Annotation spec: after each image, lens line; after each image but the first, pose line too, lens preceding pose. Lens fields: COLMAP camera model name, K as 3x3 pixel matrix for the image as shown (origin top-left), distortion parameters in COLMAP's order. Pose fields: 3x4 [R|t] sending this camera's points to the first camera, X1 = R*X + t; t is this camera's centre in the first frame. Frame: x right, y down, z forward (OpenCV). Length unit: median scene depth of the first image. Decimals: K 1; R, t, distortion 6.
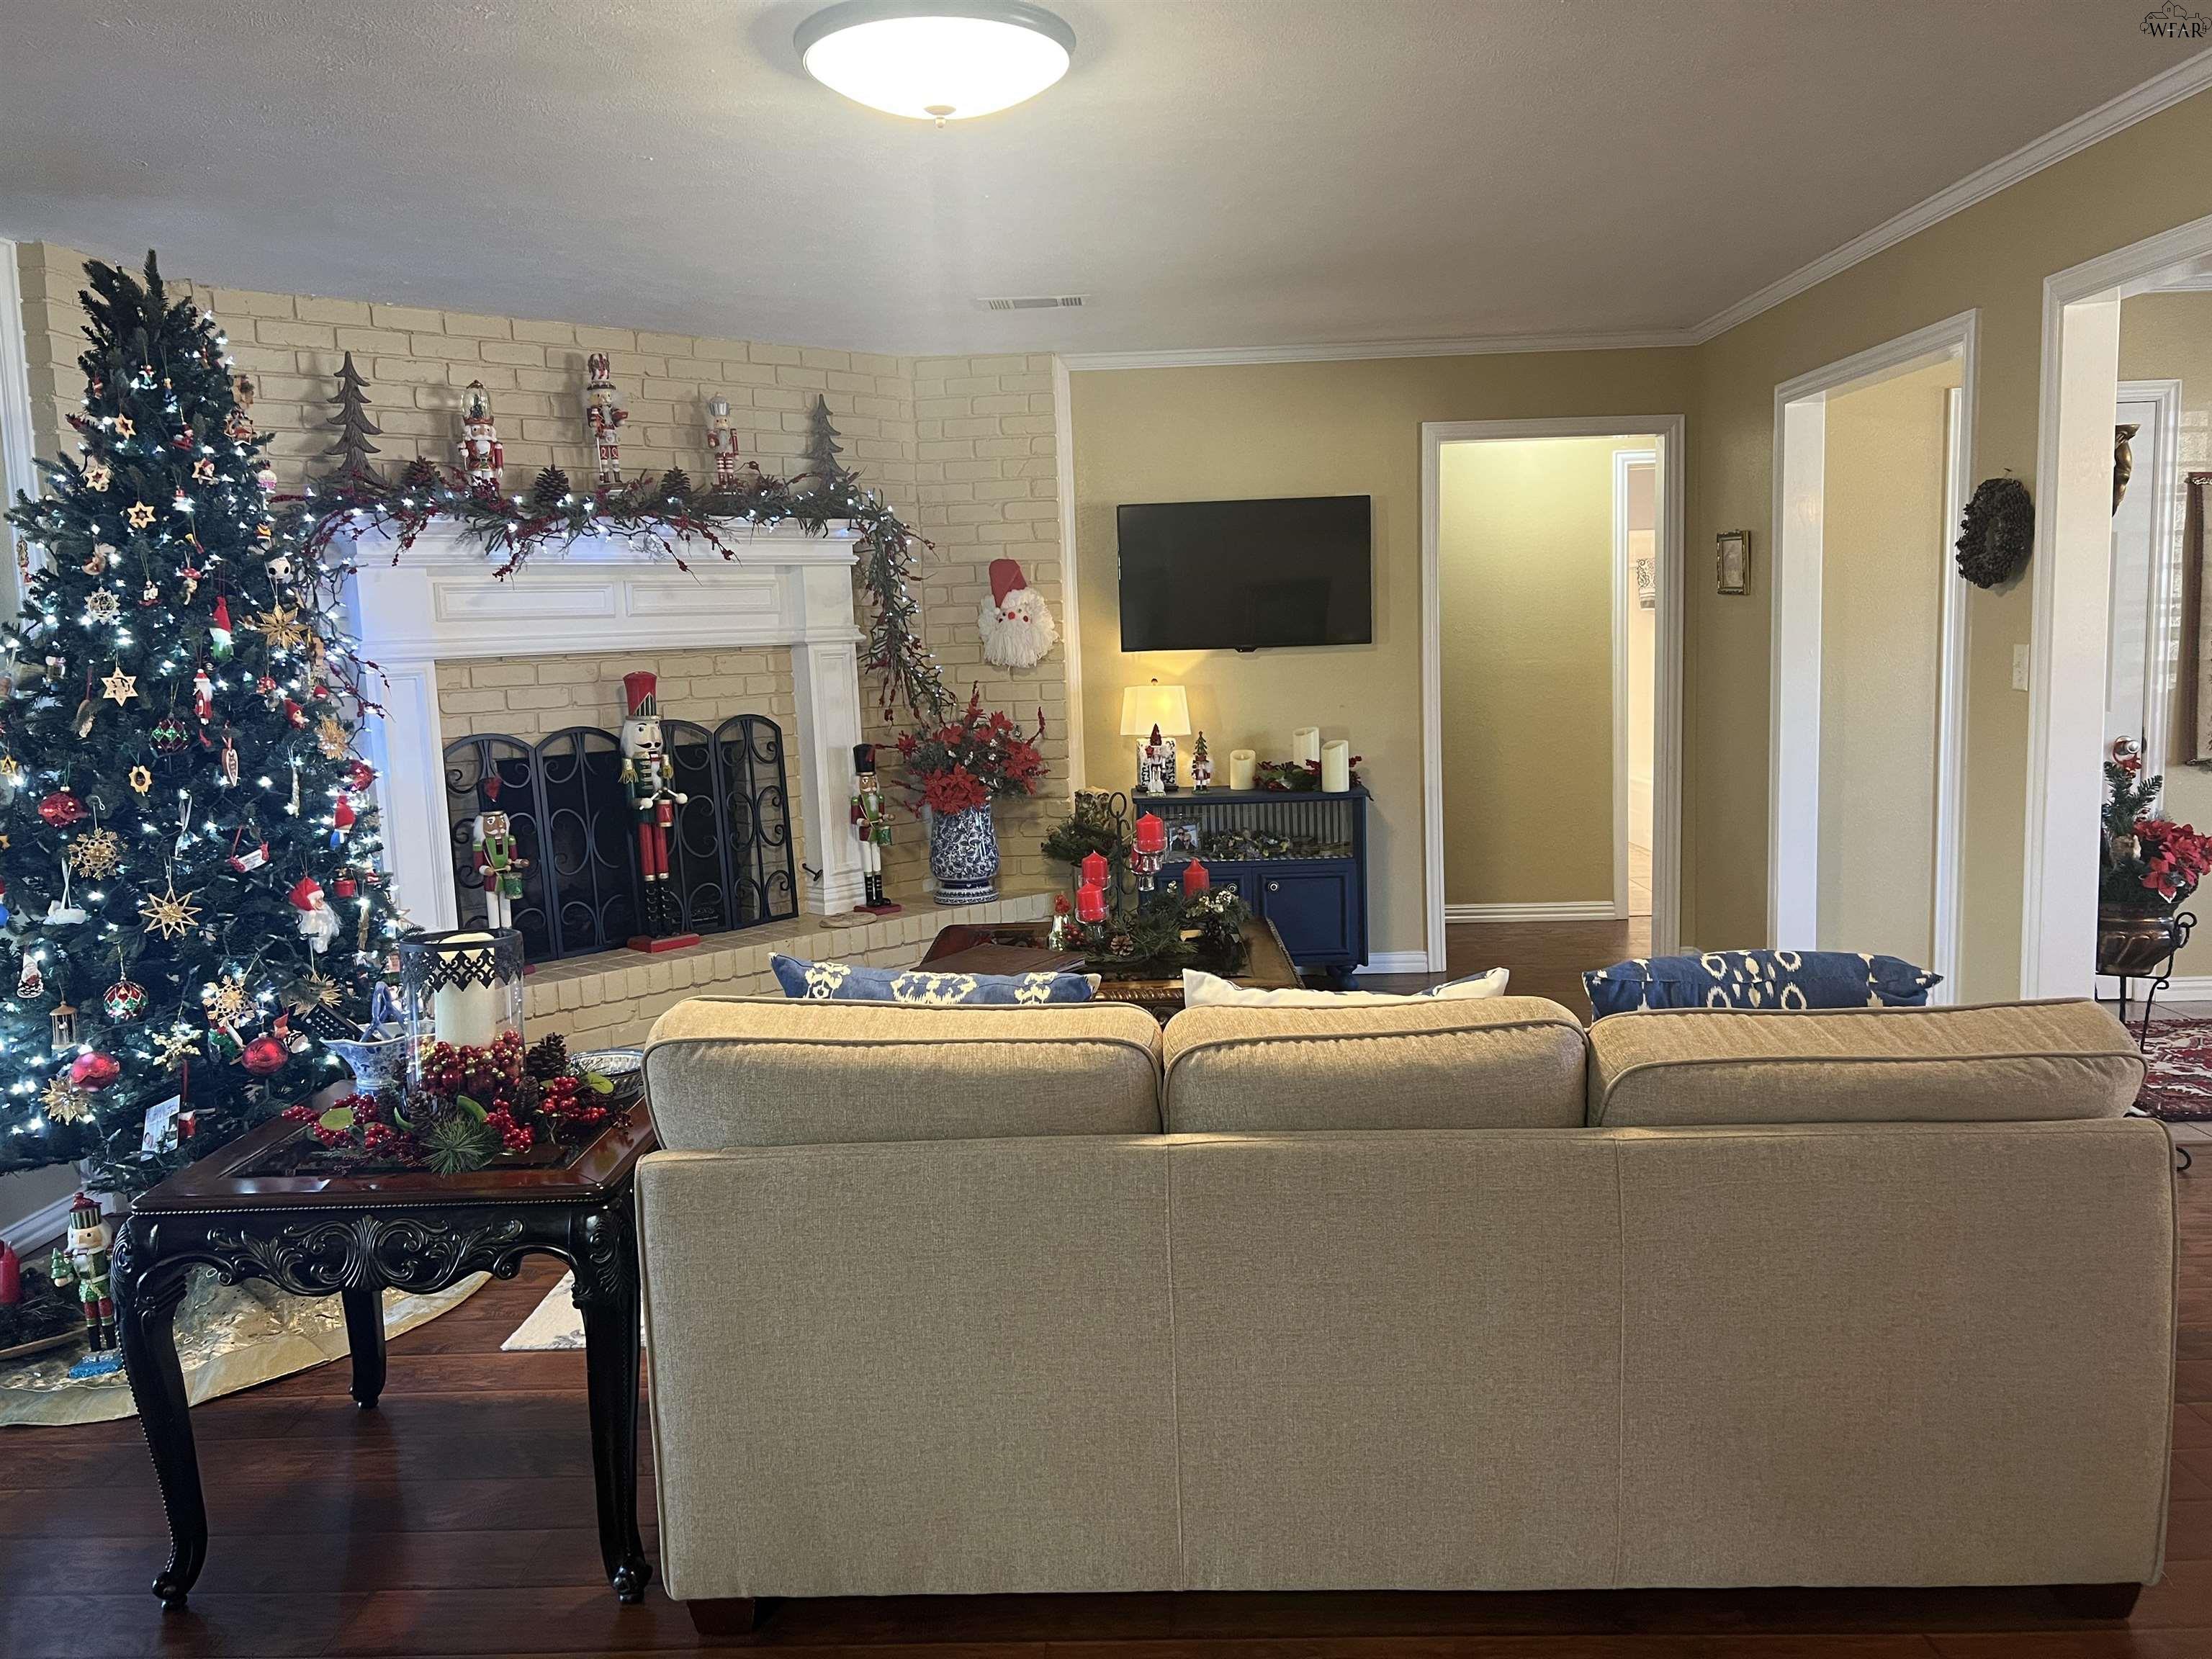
lens RADIAL K [[1668.6, 0, 1129.0], [0, 1668.6, 828.5], [0, 0, 1]] dist [0.056004, -0.065532]
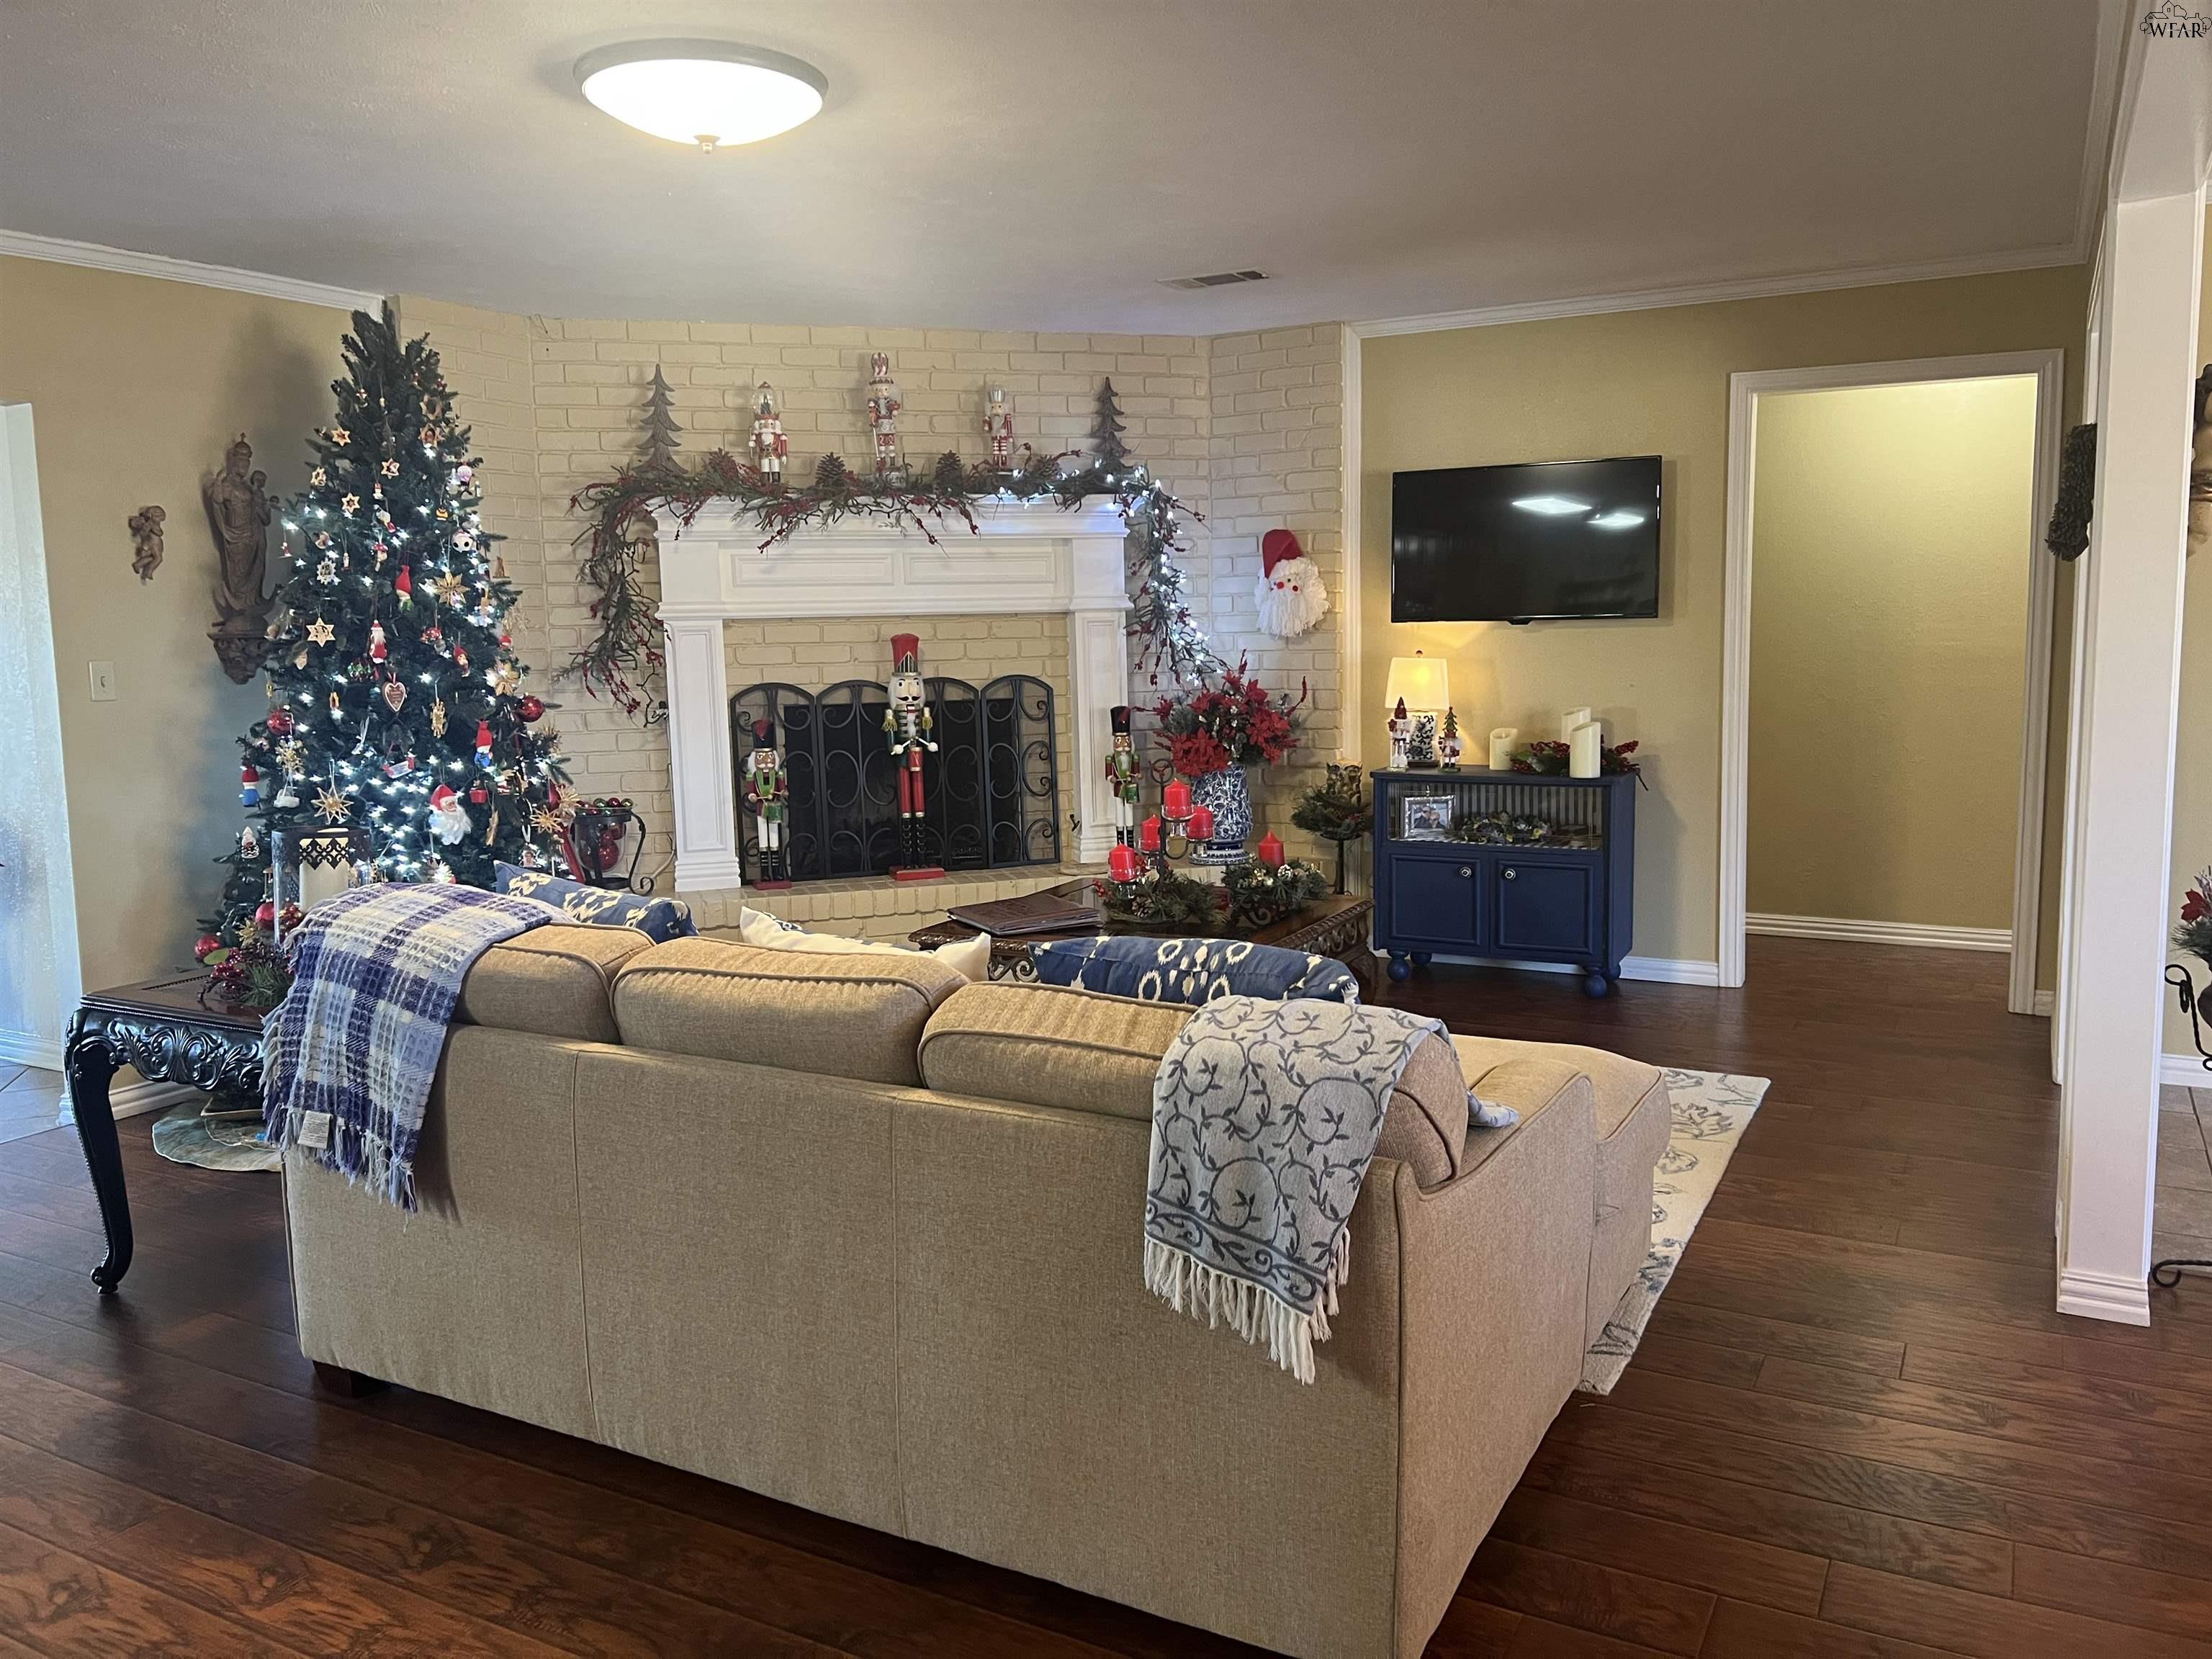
lens RADIAL K [[1668.6, 0, 1126.6], [0, 1668.6, 814.8], [0, 0, 1]] dist [0.056004, -0.065532]
pose [[0.890948, 0.069461, -0.448761, 0.342696], [-0.065206, 0.997560, 0.024948, -0.008738], [0.449398, 0.007034, 0.893304, 0.059451]]
